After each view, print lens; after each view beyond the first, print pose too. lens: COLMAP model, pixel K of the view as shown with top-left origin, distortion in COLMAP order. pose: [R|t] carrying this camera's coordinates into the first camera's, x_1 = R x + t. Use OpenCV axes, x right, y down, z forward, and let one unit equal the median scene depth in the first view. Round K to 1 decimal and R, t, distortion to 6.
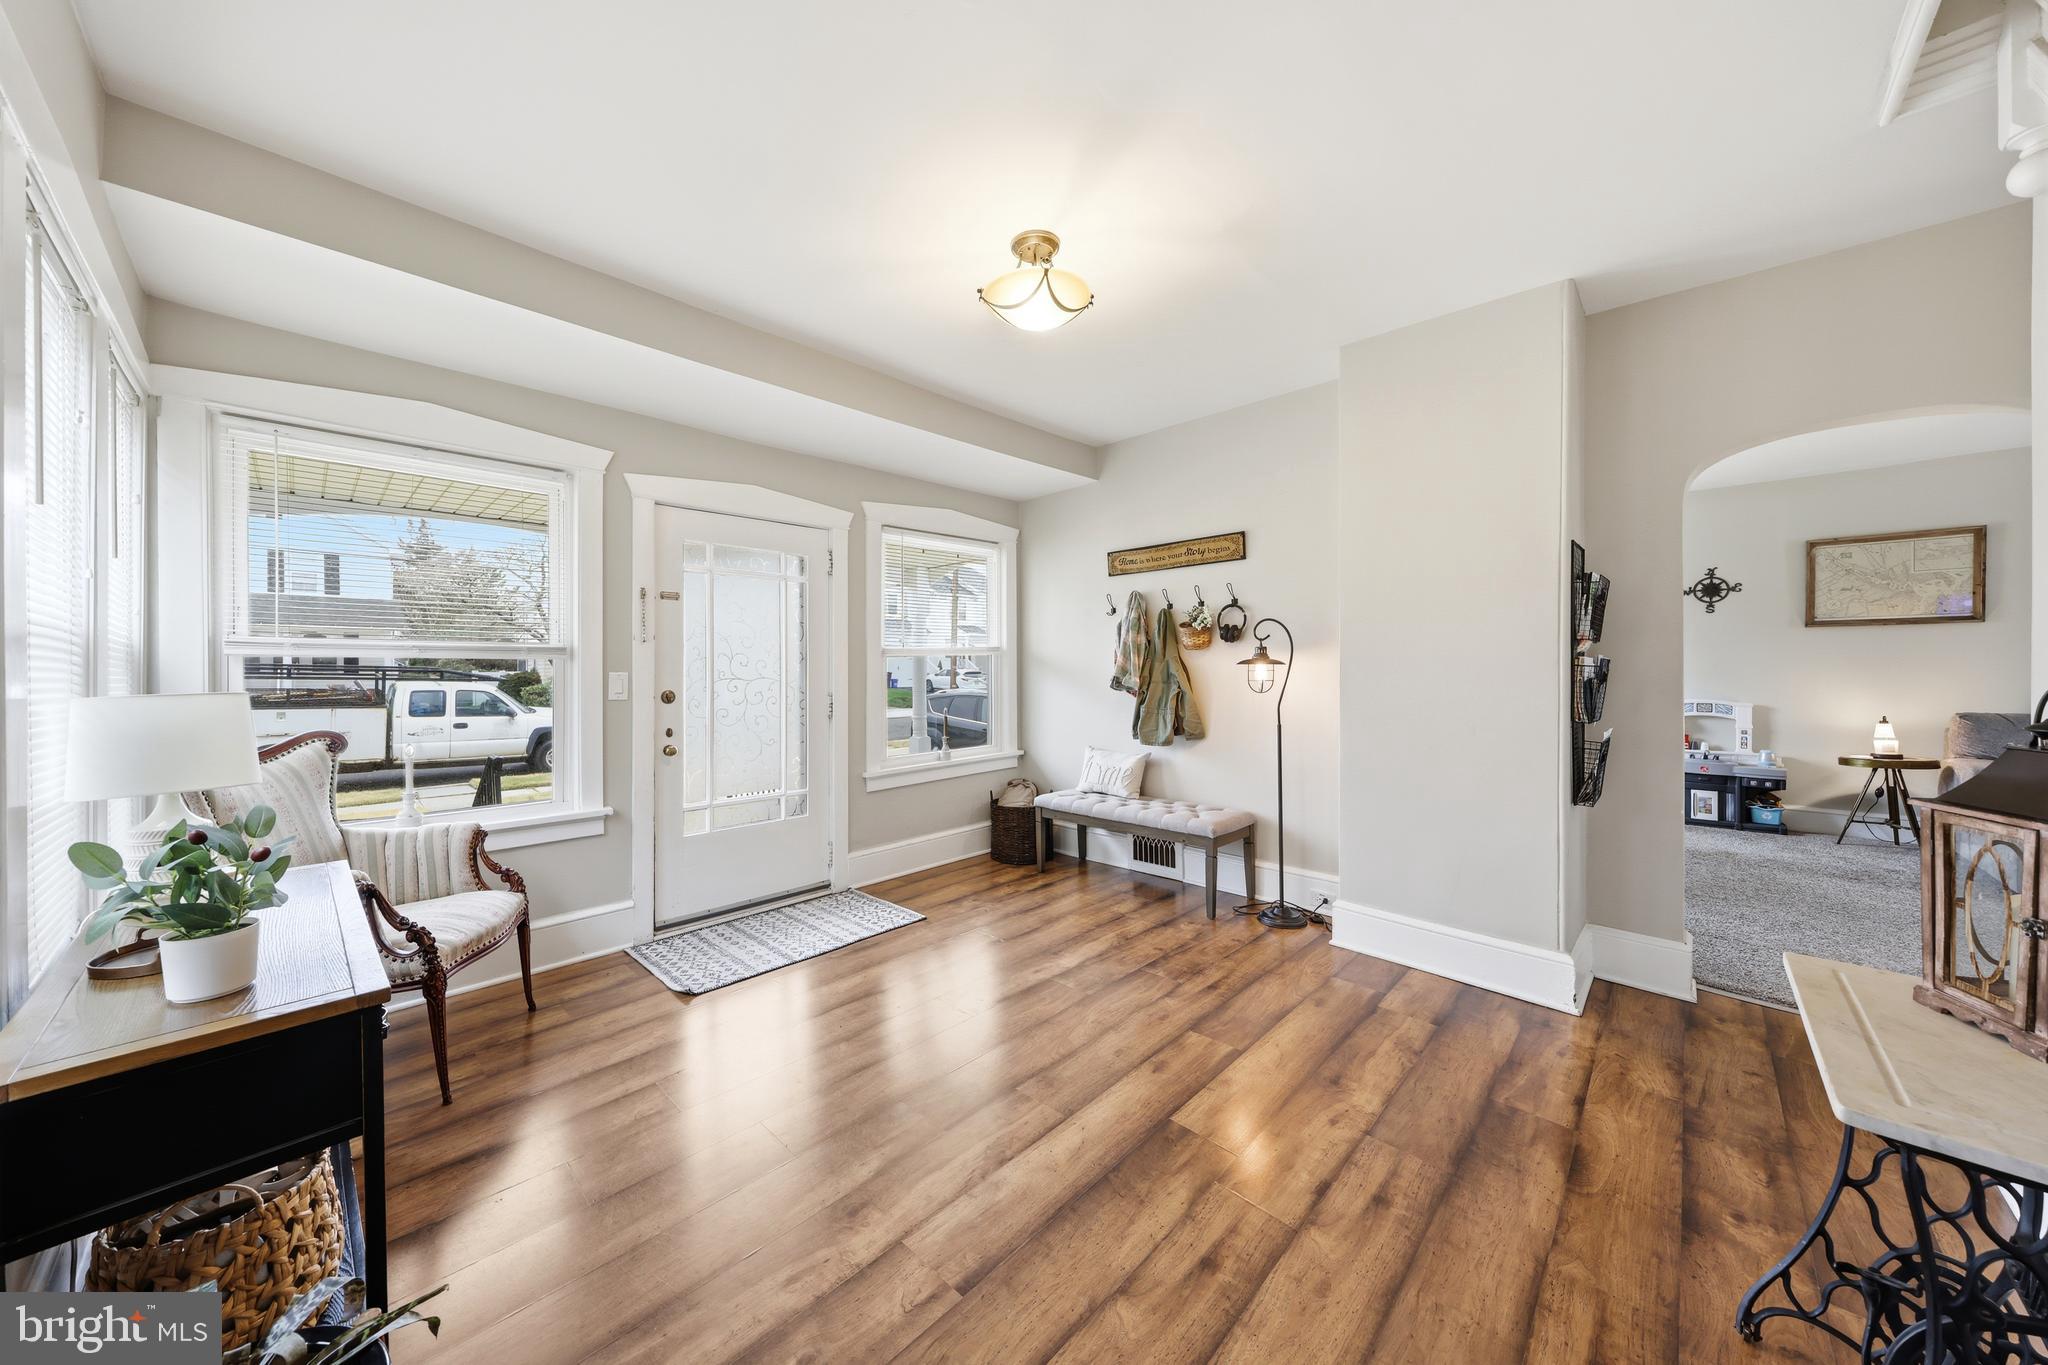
lens RADIAL K [[689.2, 0, 1011.1], [0, 689.2, 669.3], [0, 0, 1]] dist [0.006921, -0.000032]
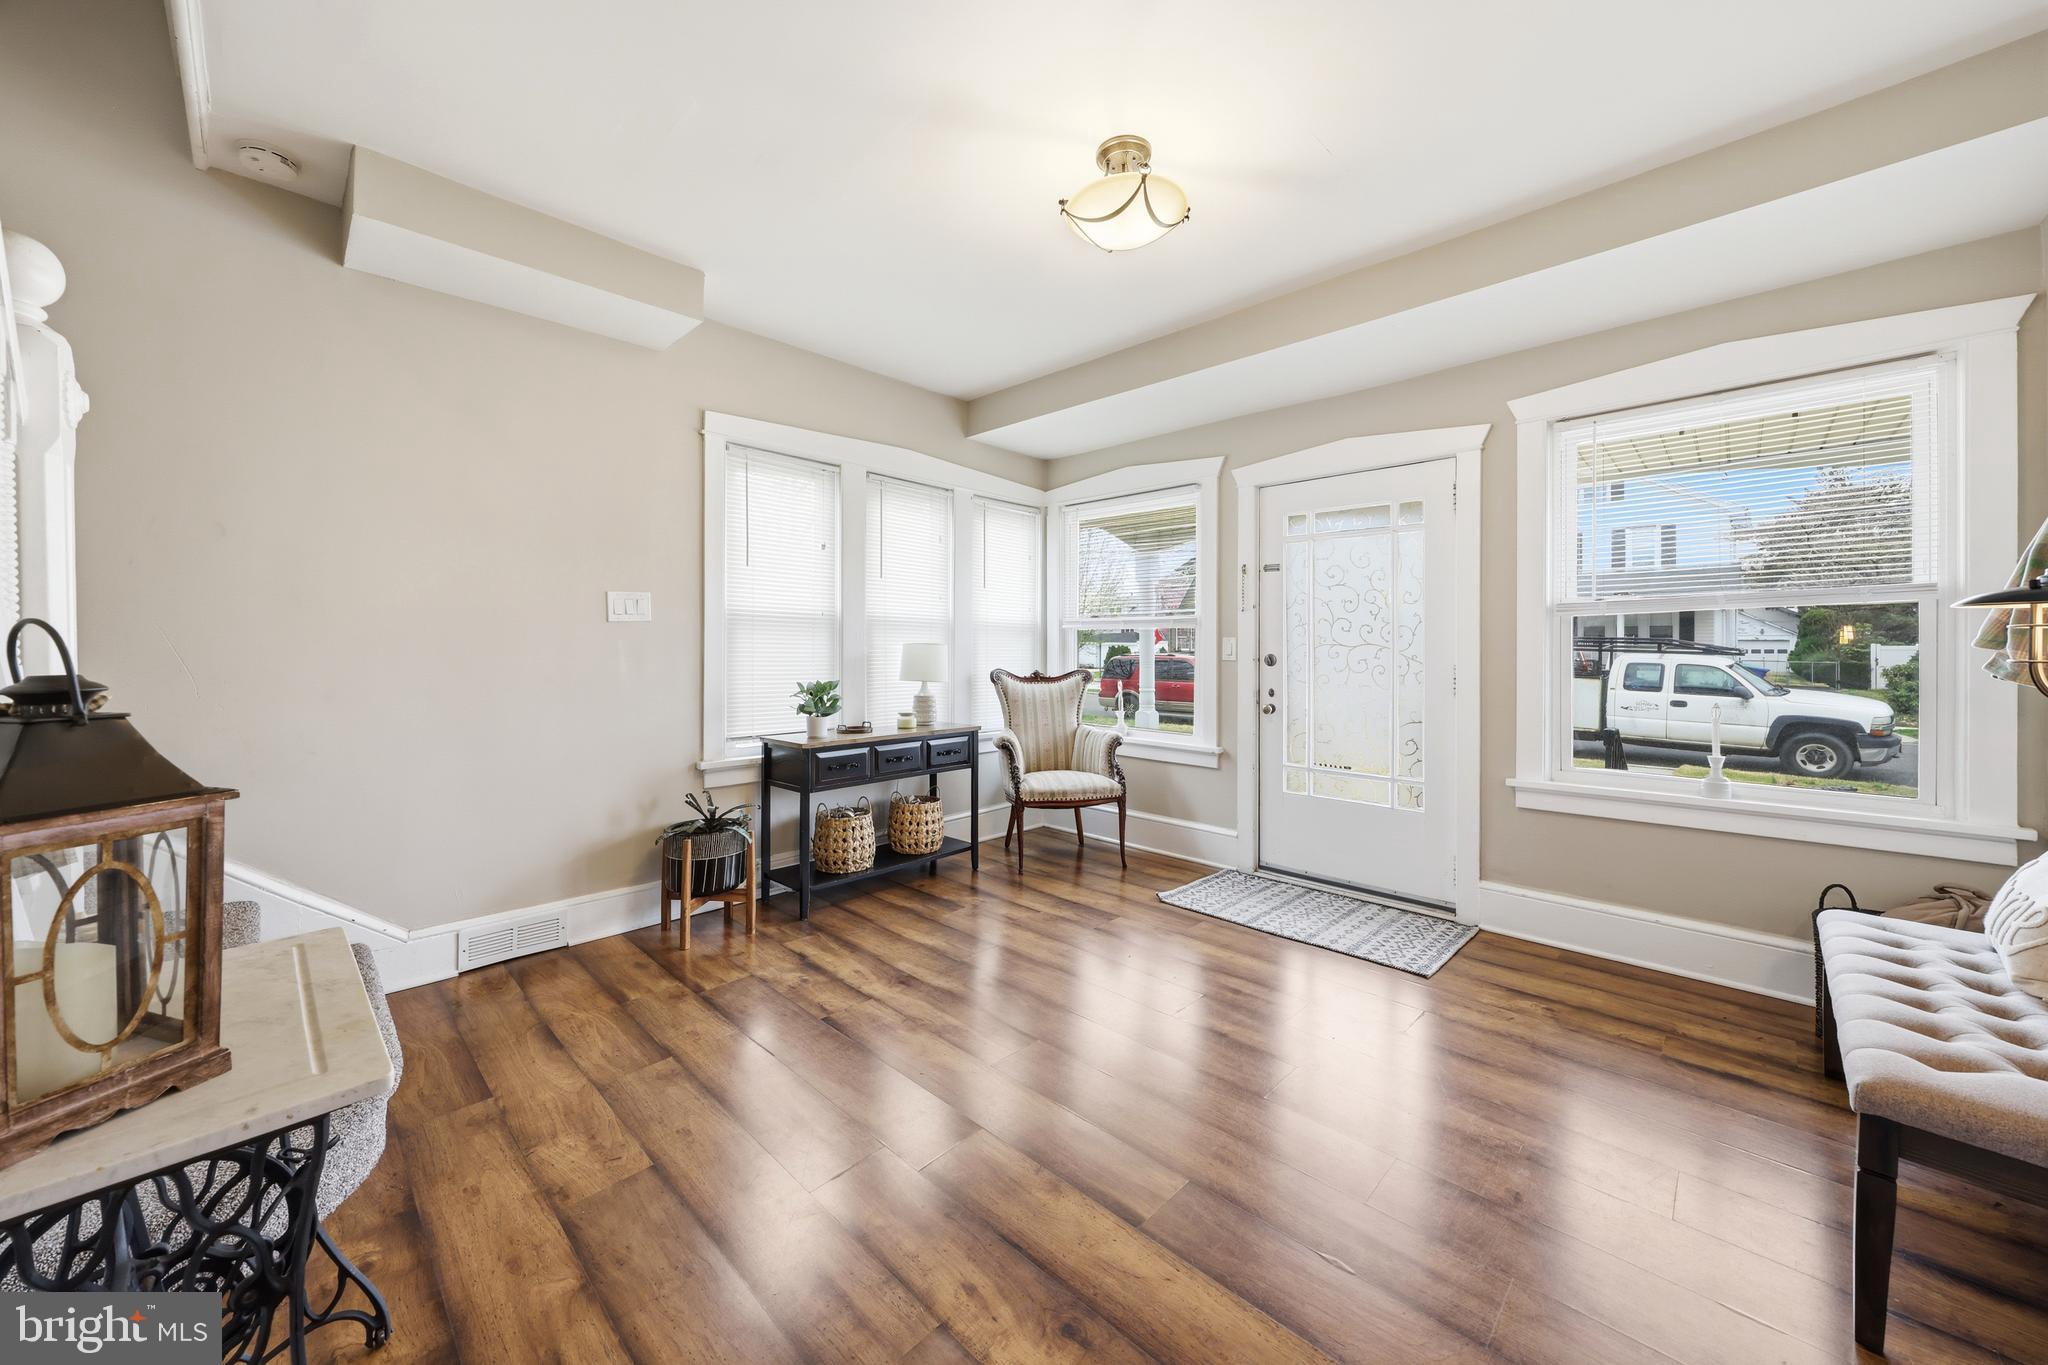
lens RADIAL K [[745.2, 0, 1027.4], [0, 745.2, 639.1], [0, 0, 1]] dist [-0.001657, -0.000235]
pose [[0.013783, -0.001625, -0.999904, 0.596872], [-0.004125, 0.999990, -0.001682, 0.008890], [0.999897, 0.004148, 0.013776, 0.521317]]
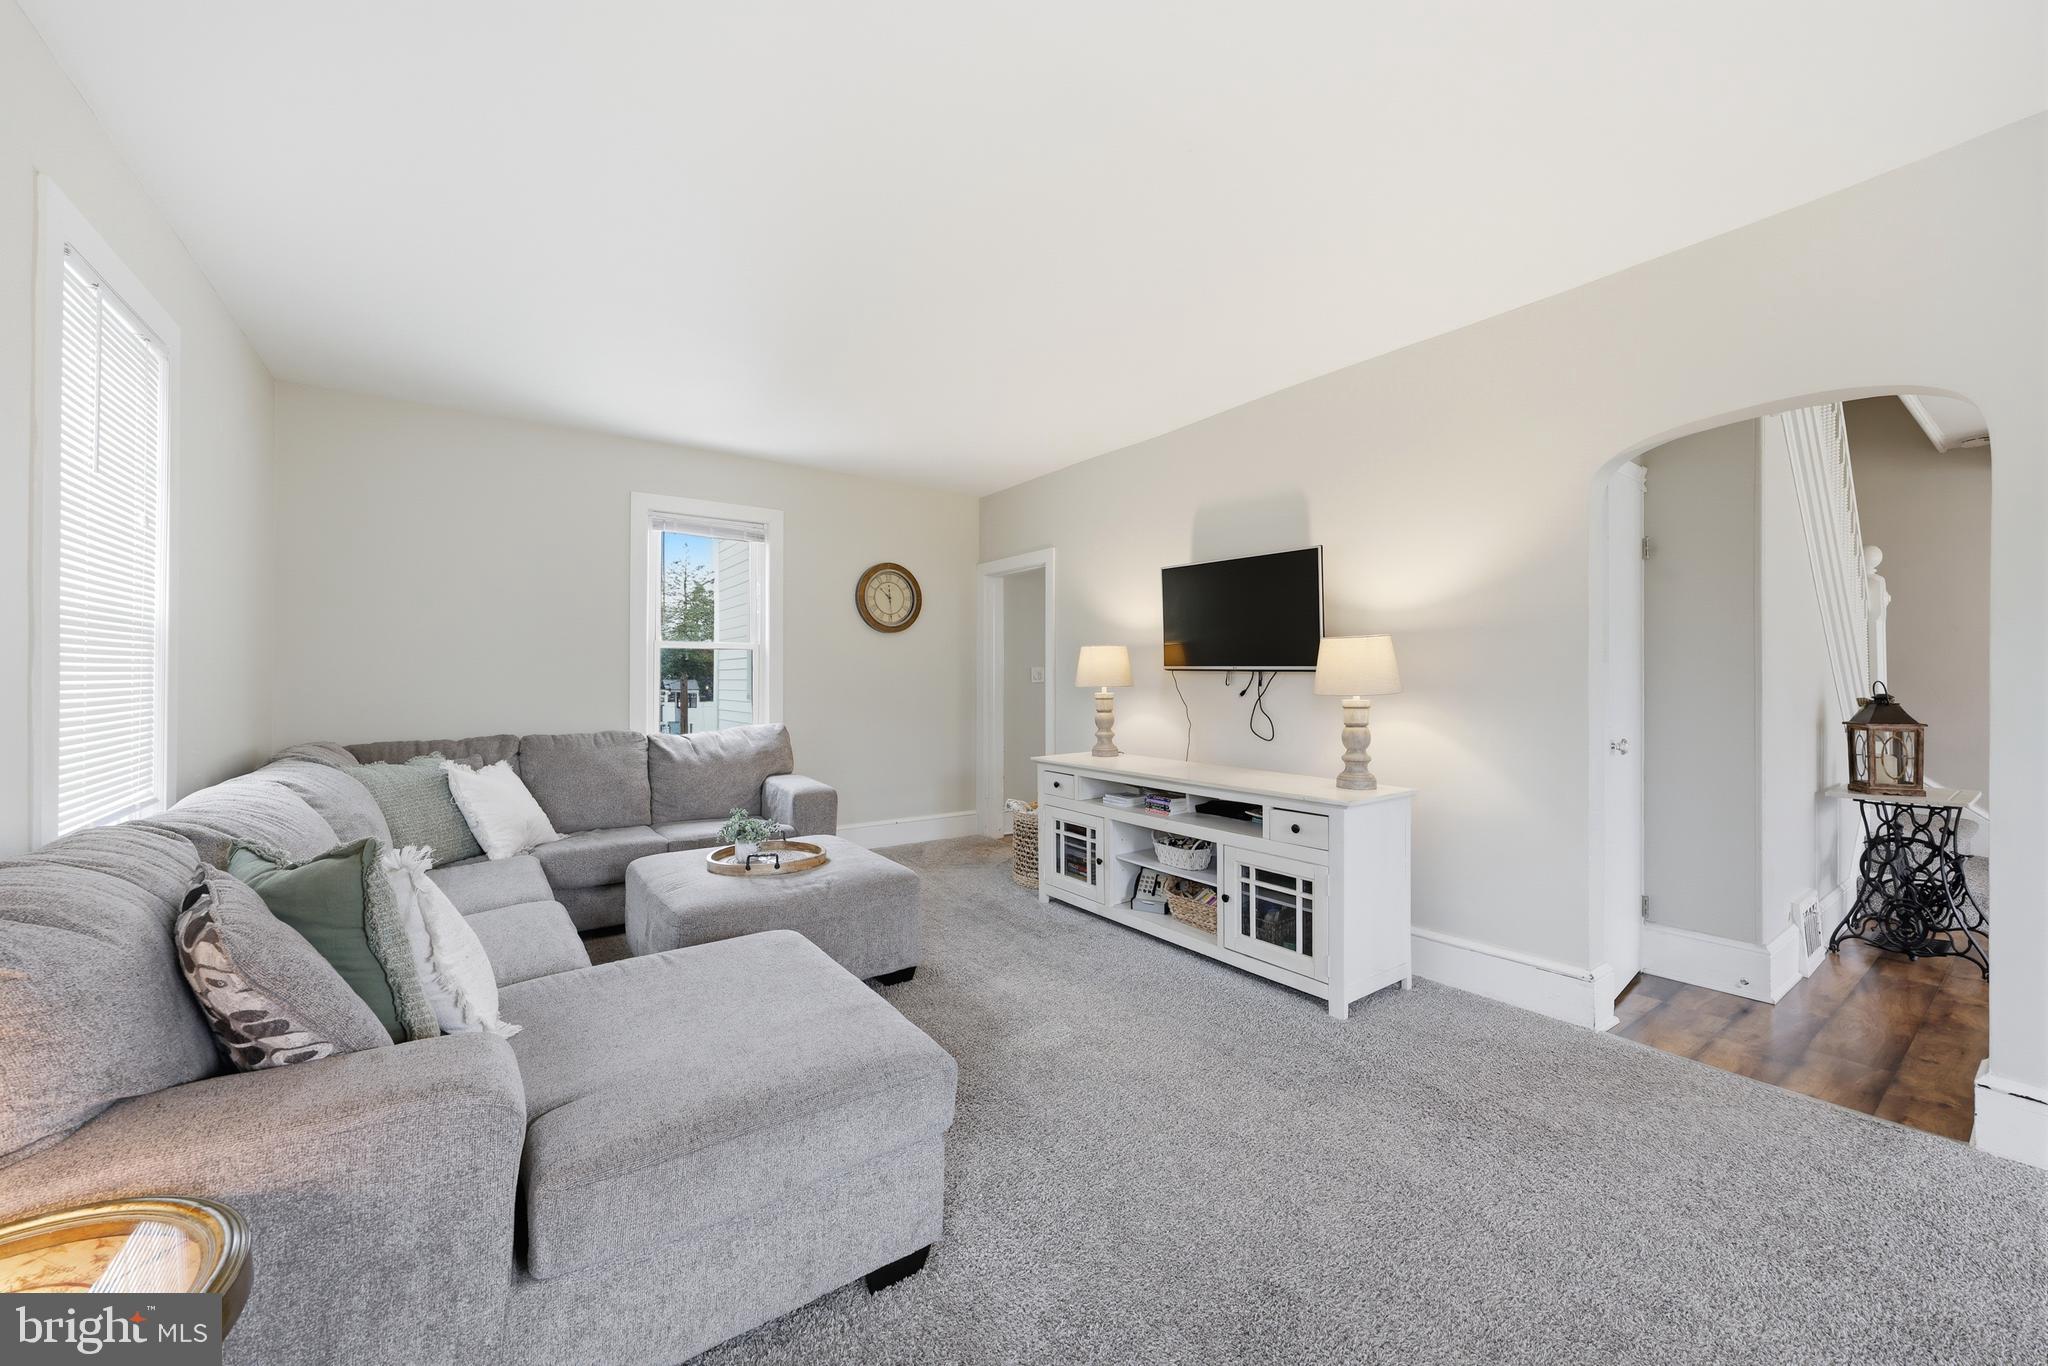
lens RADIAL K [[735.1, 0, 1019.6], [0, 735.1, 674.6], [0, 0, 1]] dist [-0.000767, -0.000158]
pose [[-0.986344, 0.001974, 0.164684, 1.301931], [0.002418, 0.999994, 0.002495, -0.009282], [-0.164678, 0.002860, -0.986343, 1.338593]]
